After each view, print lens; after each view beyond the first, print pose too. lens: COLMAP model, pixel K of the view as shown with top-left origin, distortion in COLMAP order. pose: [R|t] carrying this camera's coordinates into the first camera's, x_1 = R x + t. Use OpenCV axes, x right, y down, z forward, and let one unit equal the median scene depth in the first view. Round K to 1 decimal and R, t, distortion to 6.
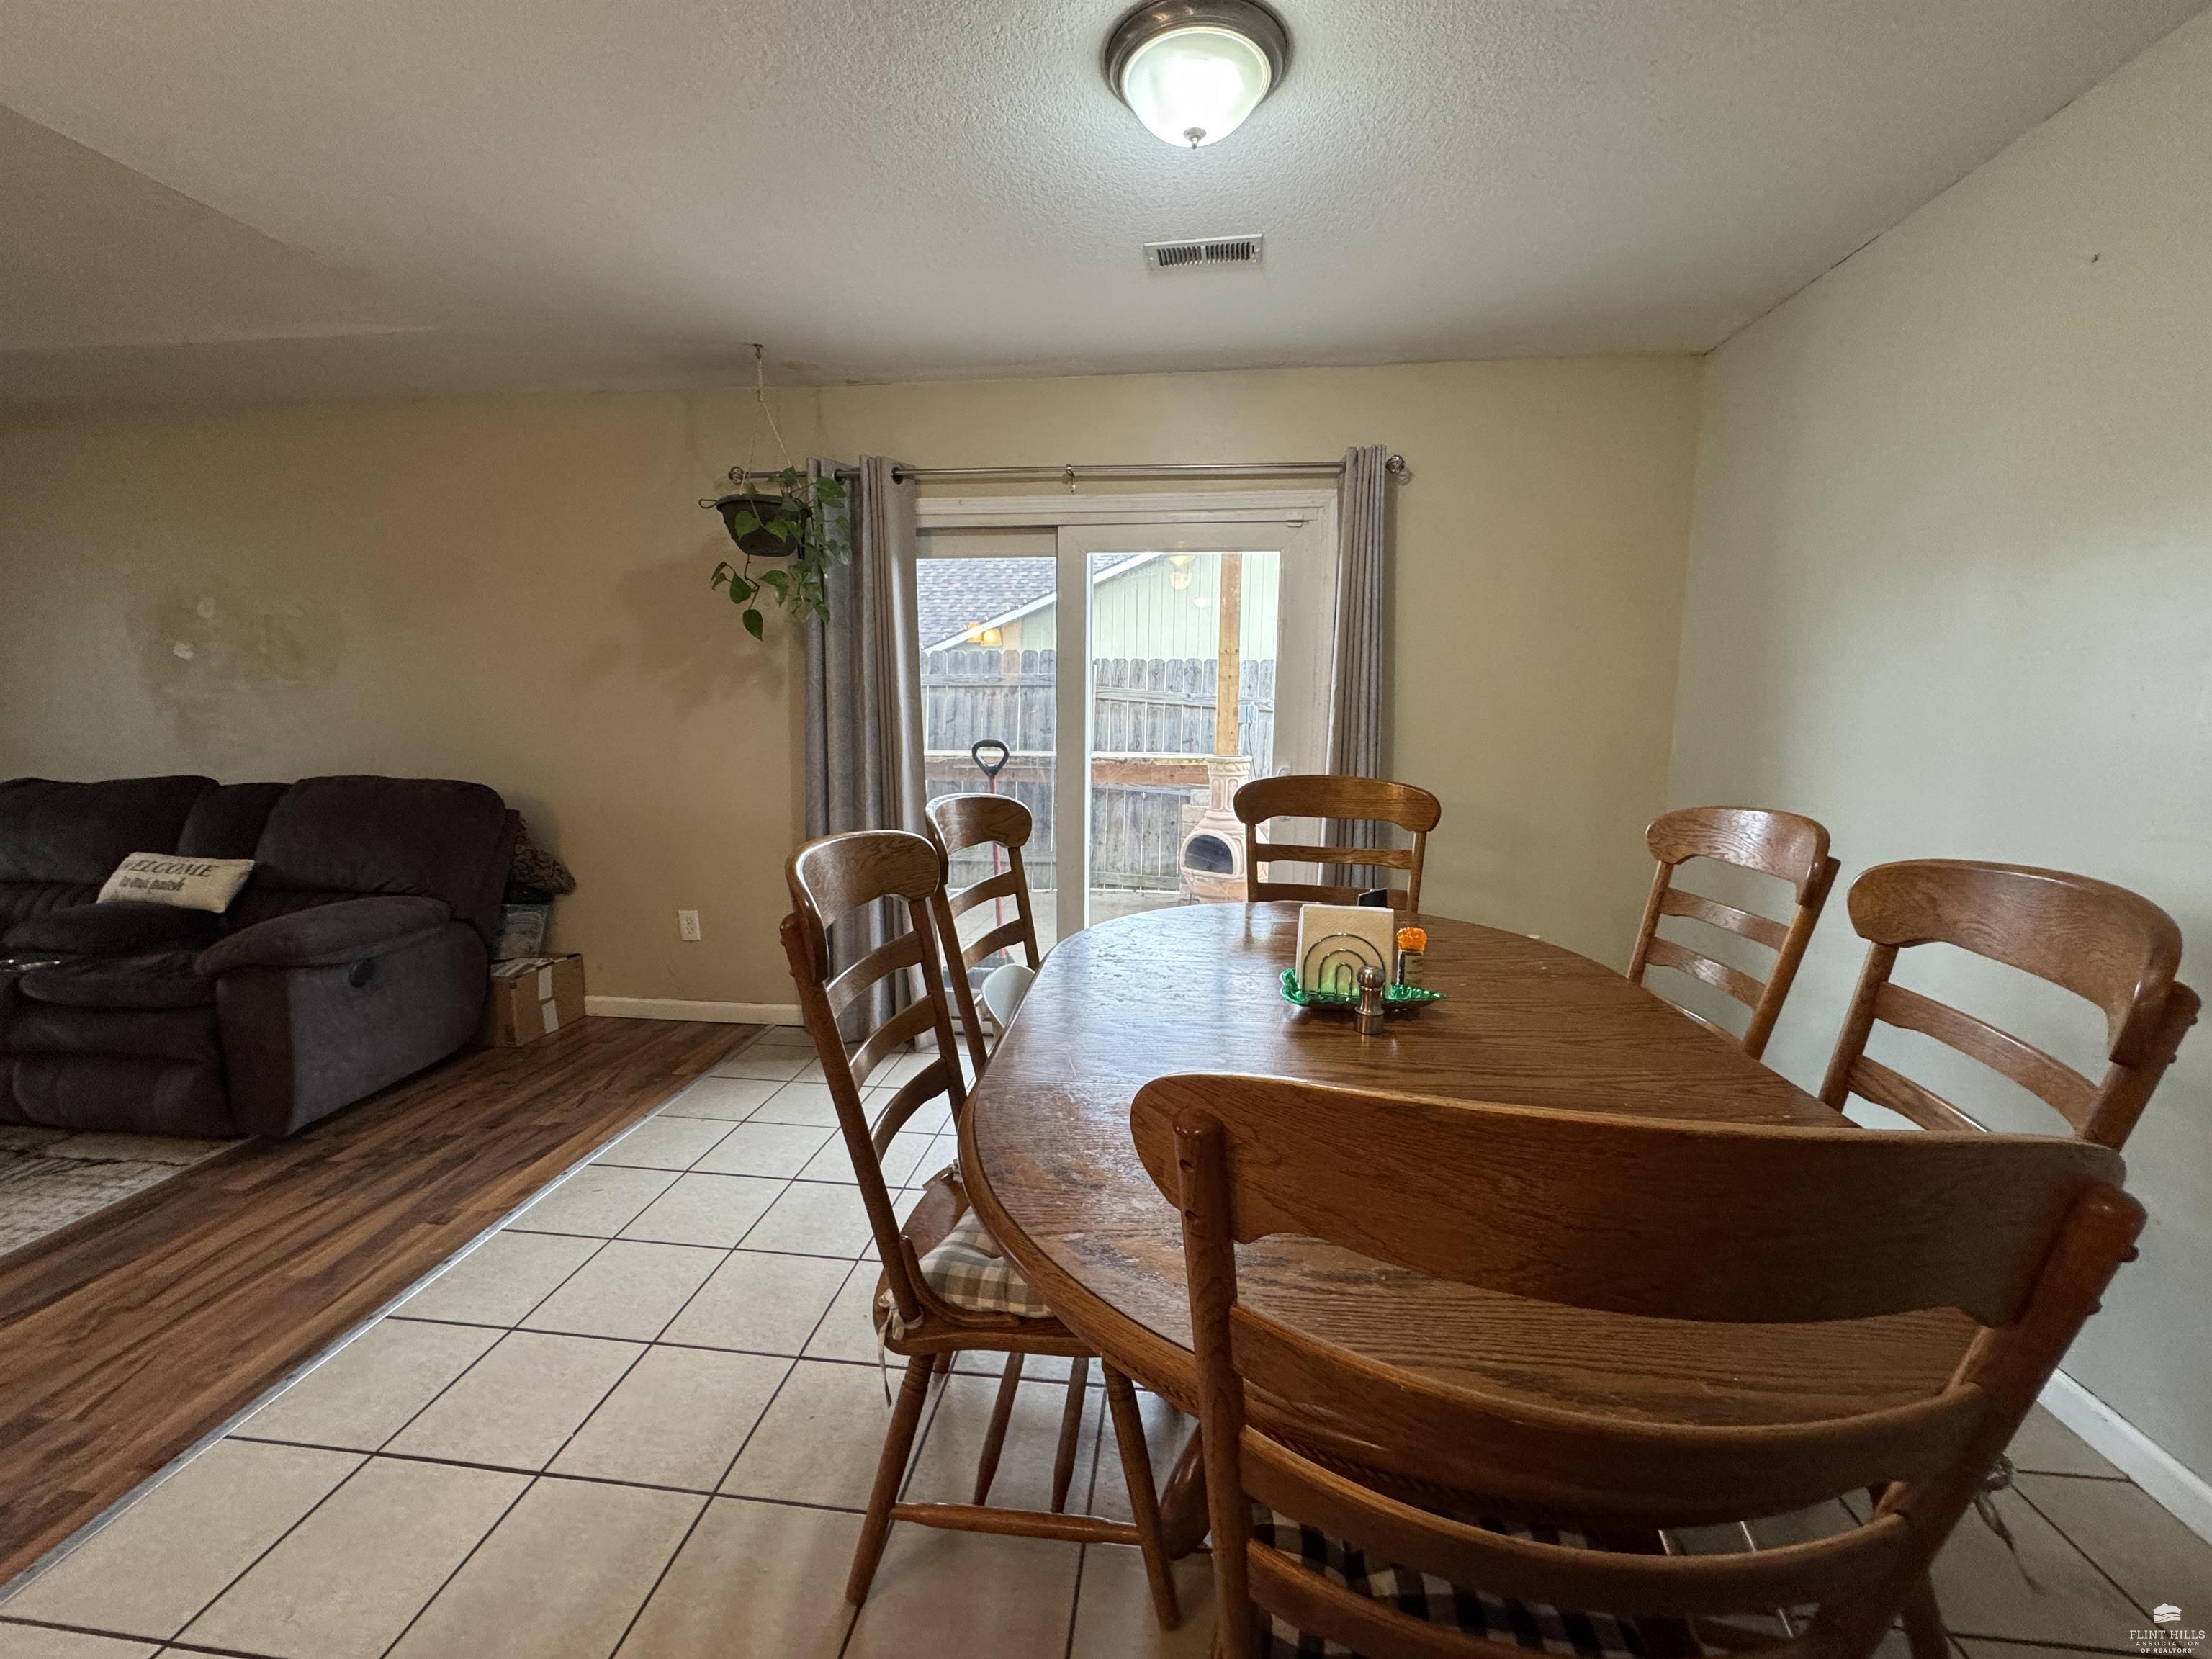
lens RADIAL K [[885.9, 0, 1104.5], [0, 885.9, 826.6], [0, 0, 1]] dist [-0.003100, 0.000504]
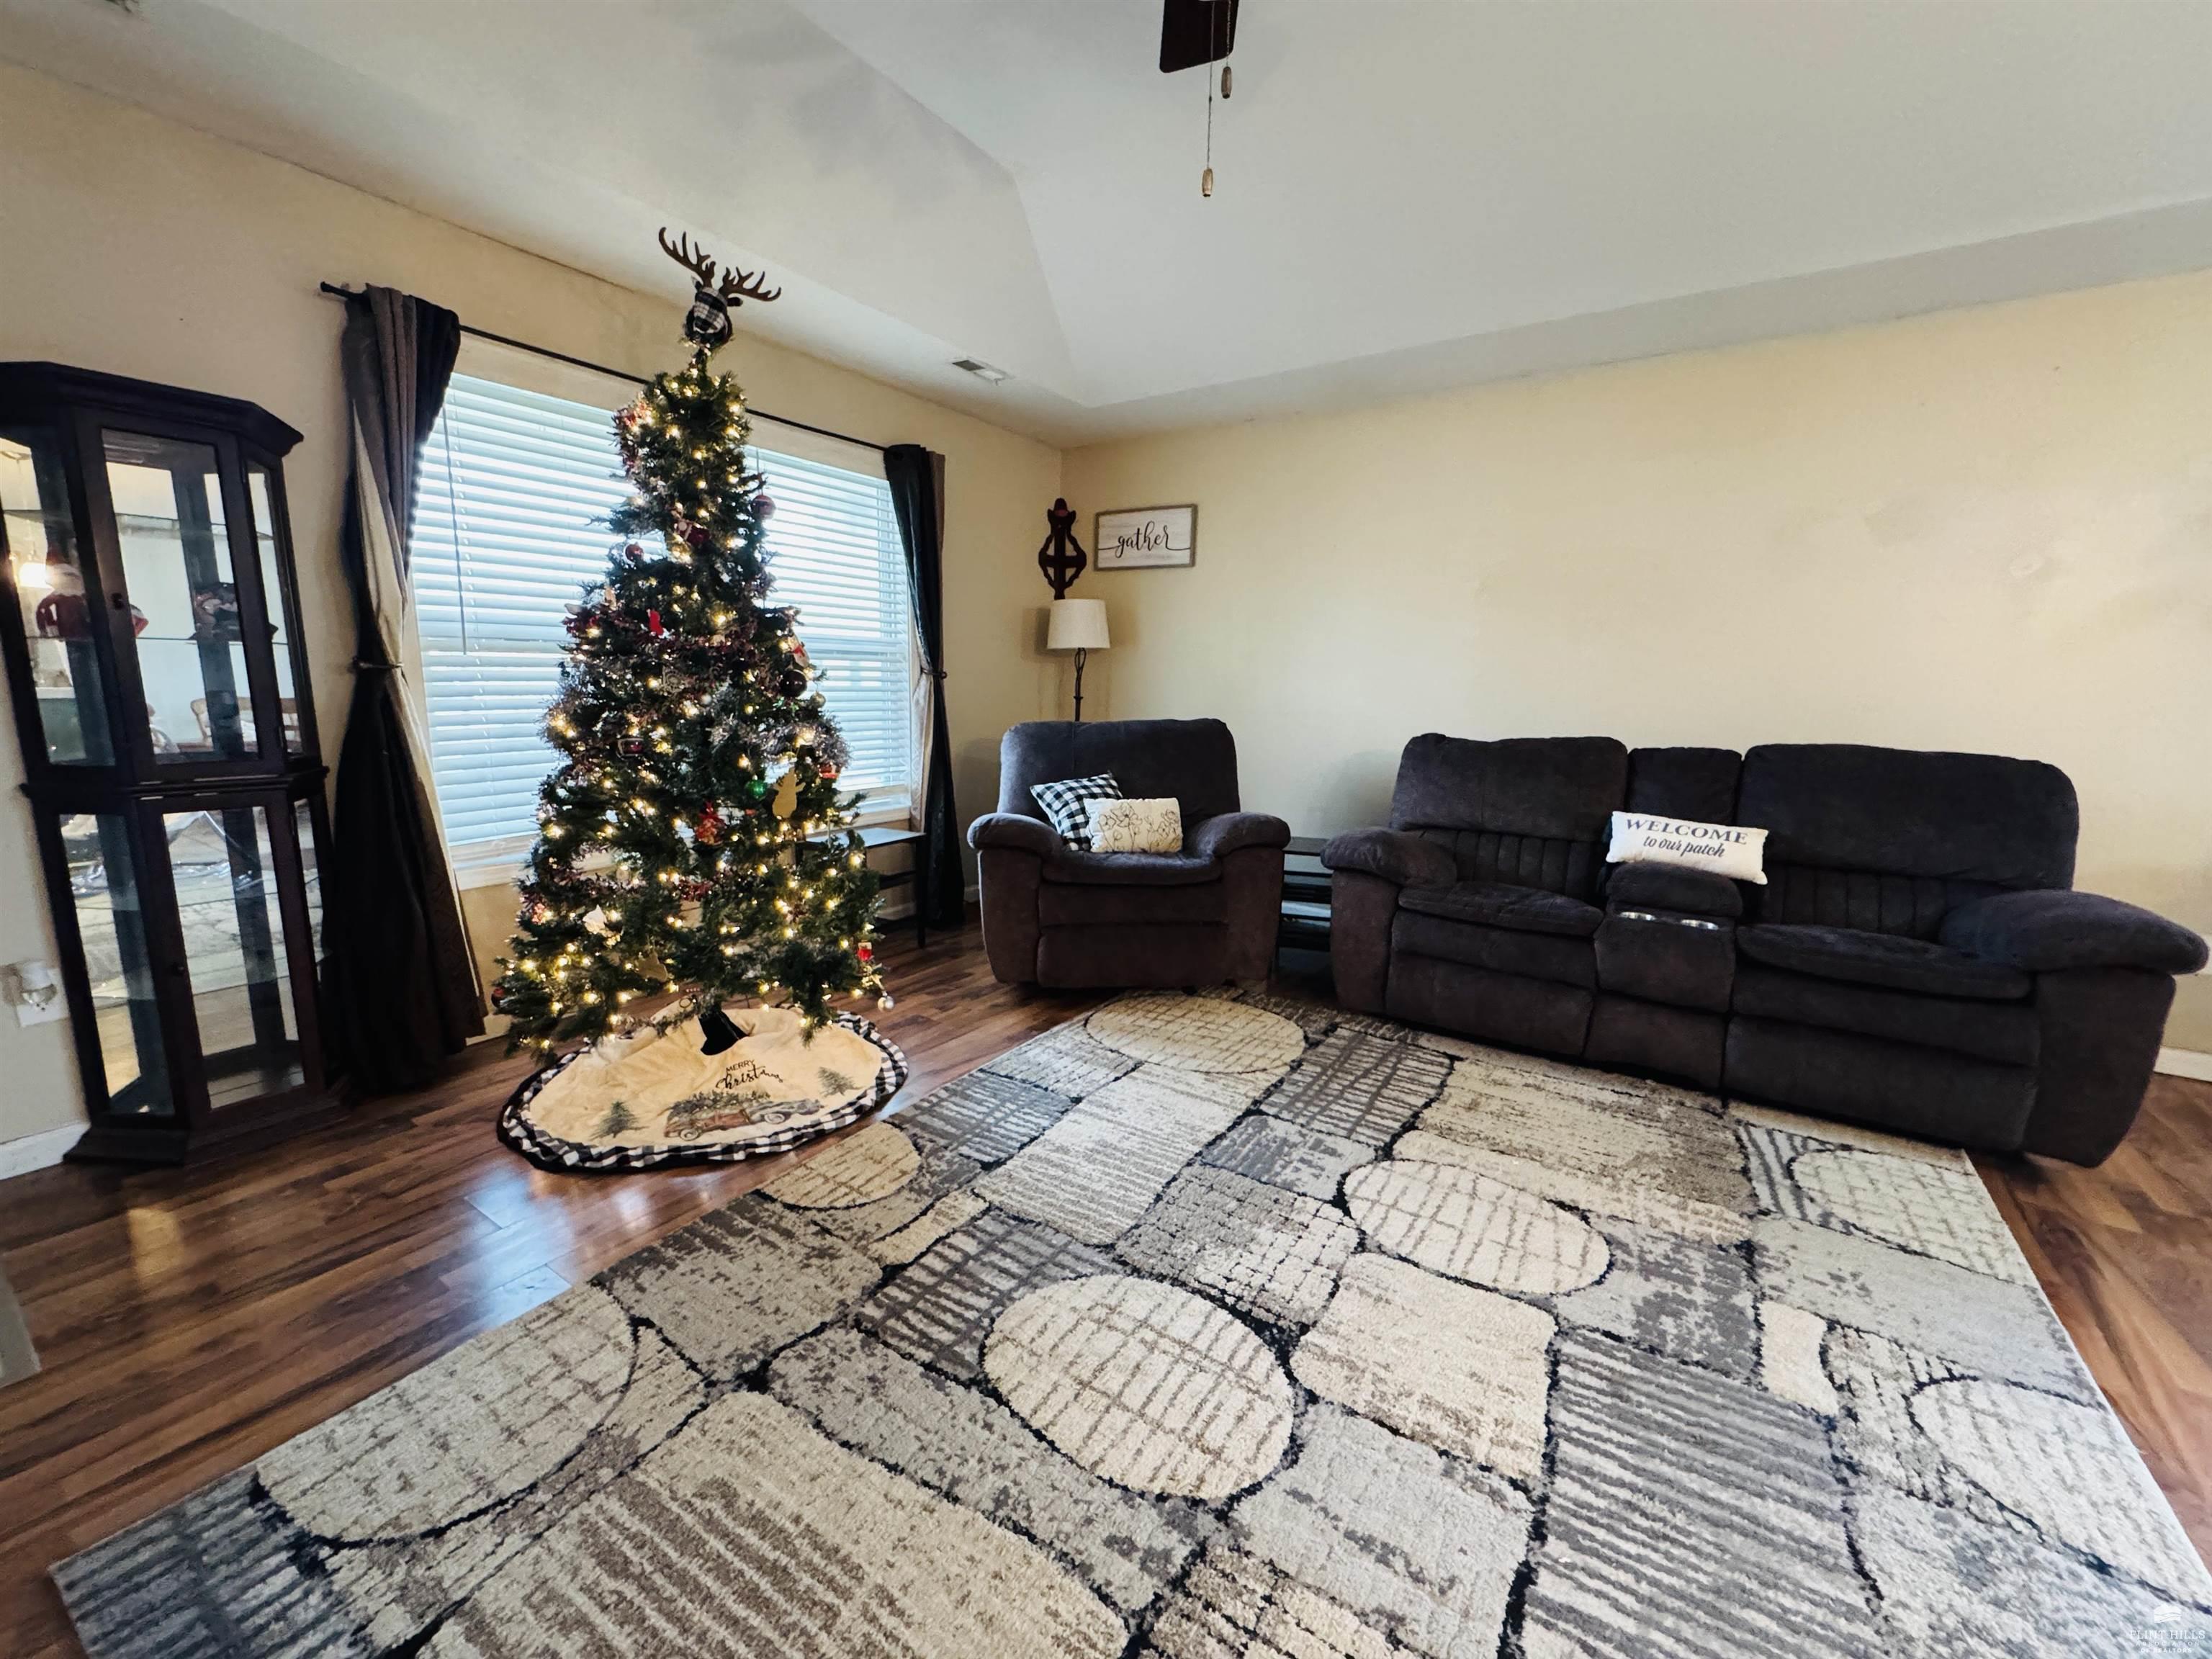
lens RADIAL K [[884.1, 0, 1104.0], [0, 884.1, 826.9], [0, 0, 1]] dist [-0.001781, 0.000545]
pose [[0.884127, 0.087590, -0.458963, -1.289176], [-0.073046, 0.996105, 0.049388, 0.042450], [0.461501, -0.010139, 0.887082, -0.189178]]
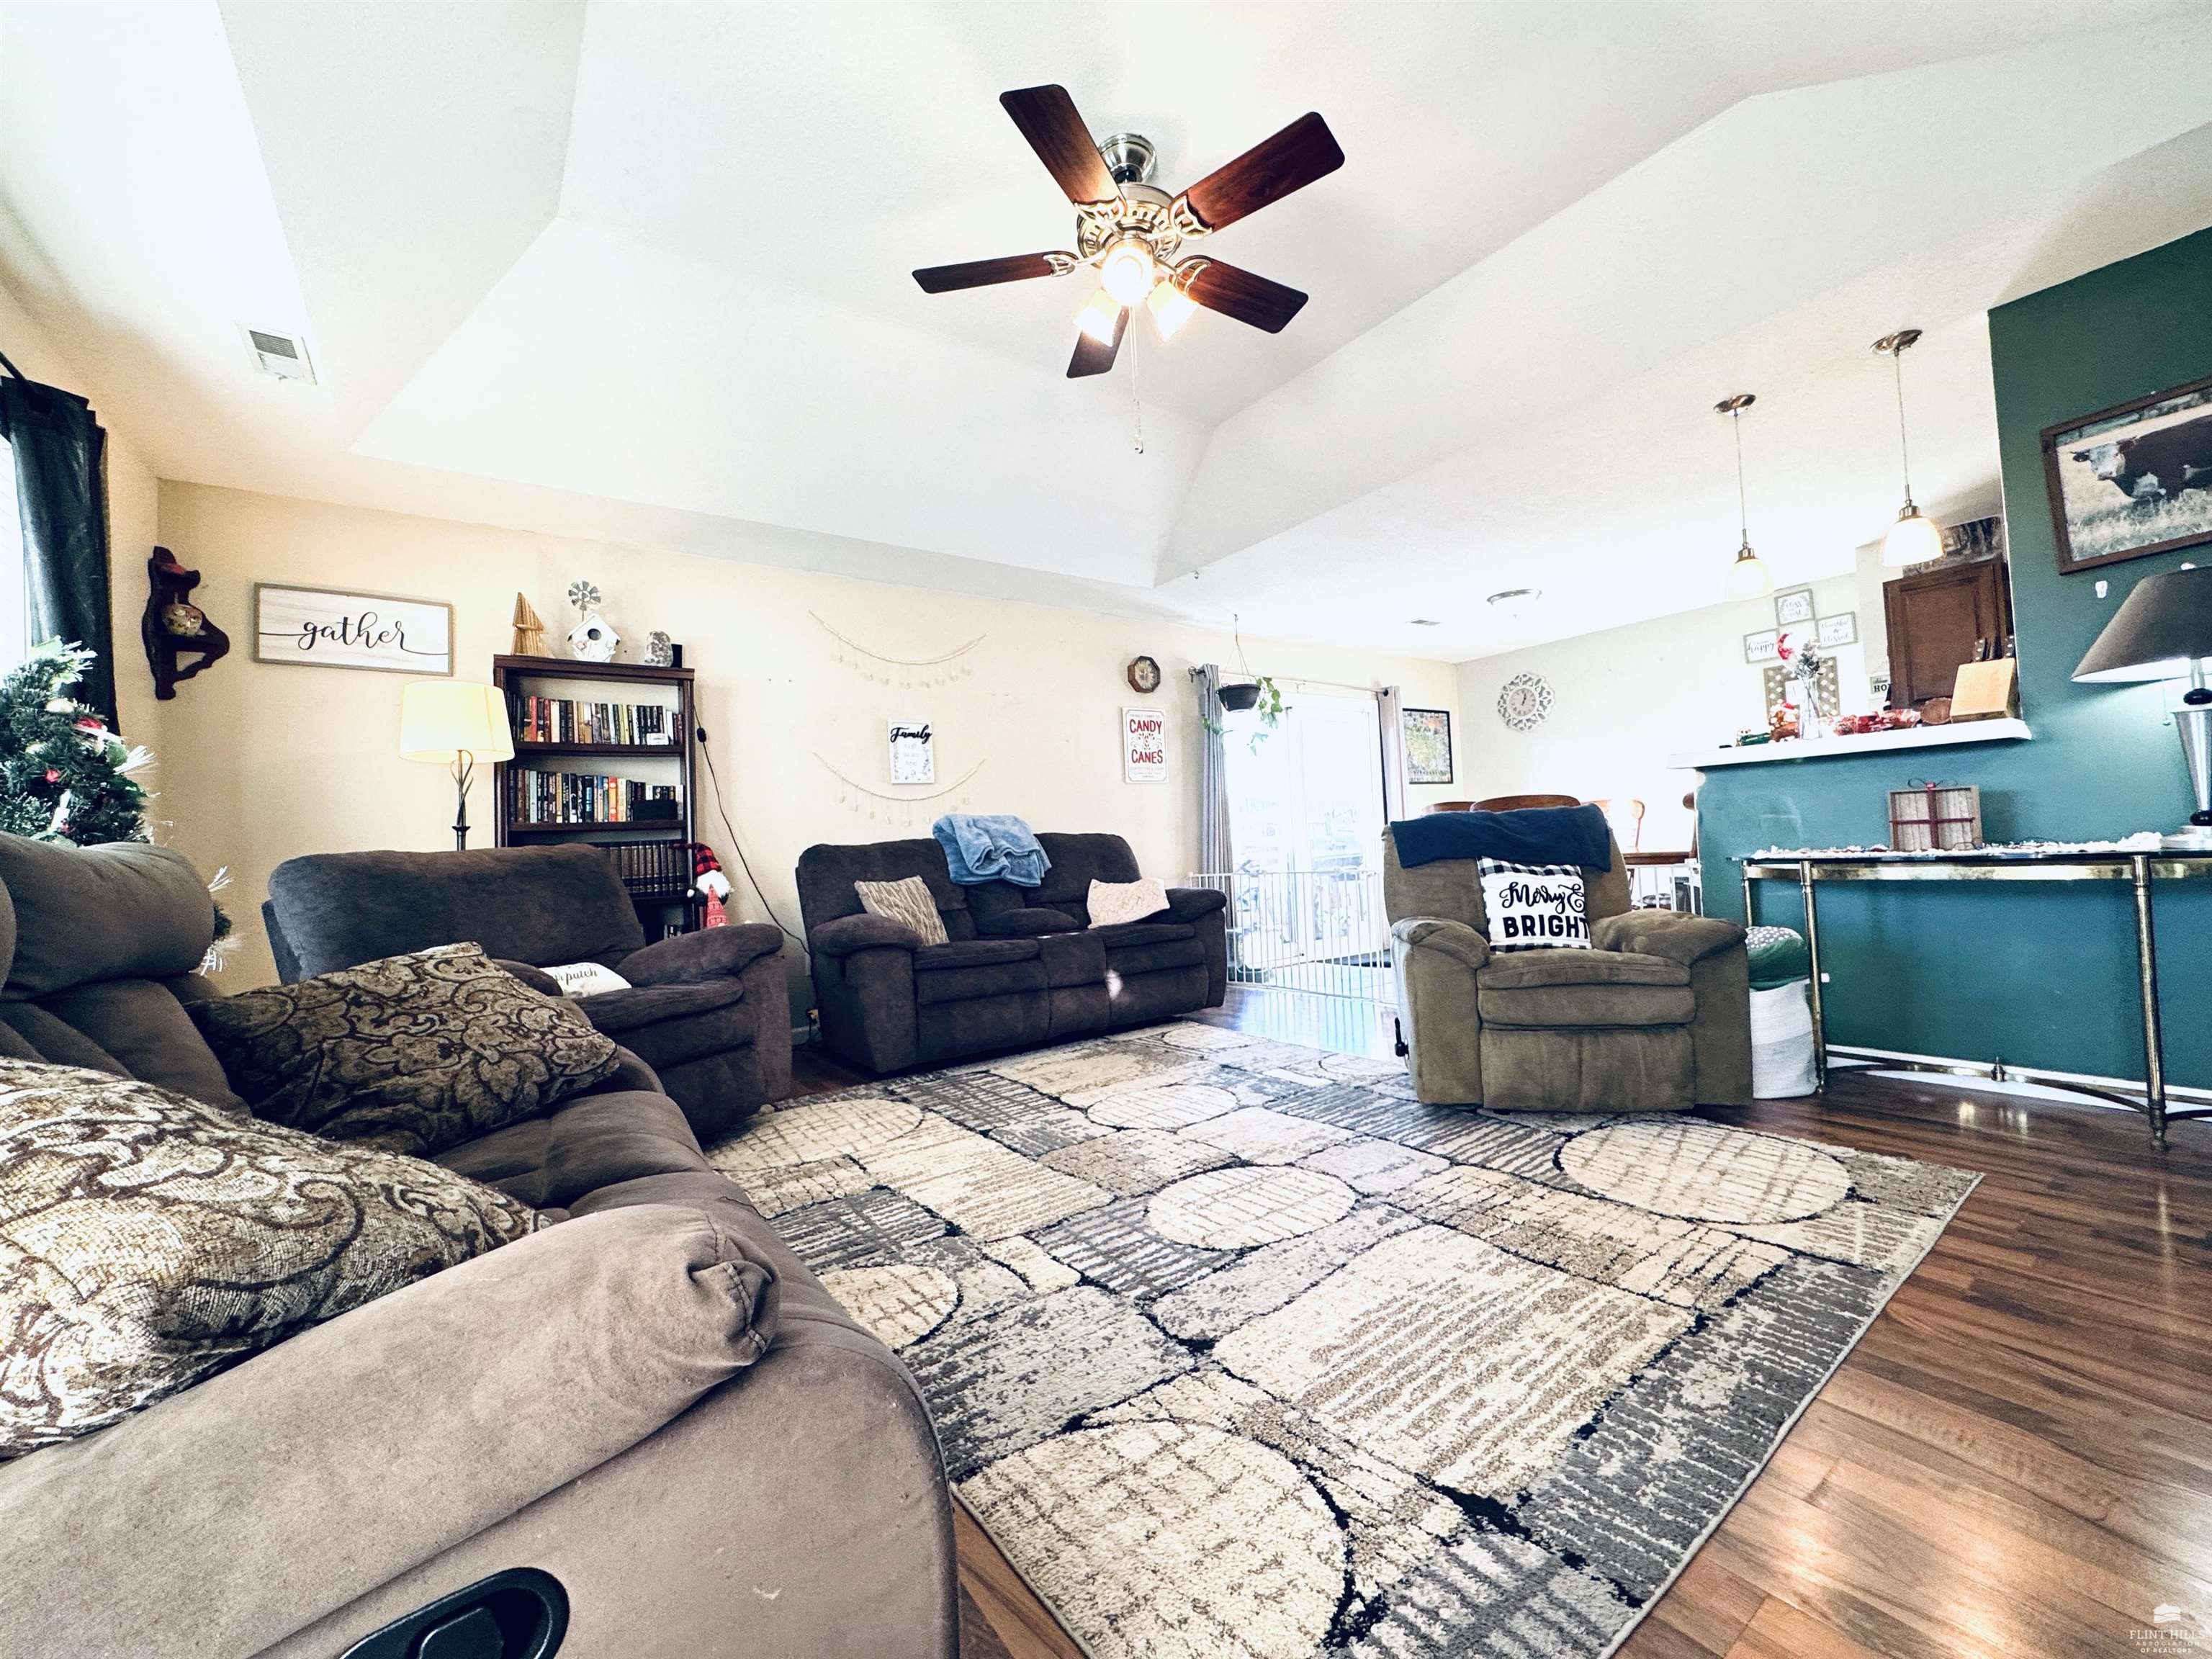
lens RADIAL K [[884.1, 0, 1104.0], [0, 884.1, 826.9], [0, 0, 1]] dist [-0.001781, 0.000545]
pose [[0.746832, -0.021843, 0.664654, -2.123872], [0.137322, 0.982985, -0.121995, 0.158747], [-0.650680, 0.182381, 0.737124, -0.248467]]
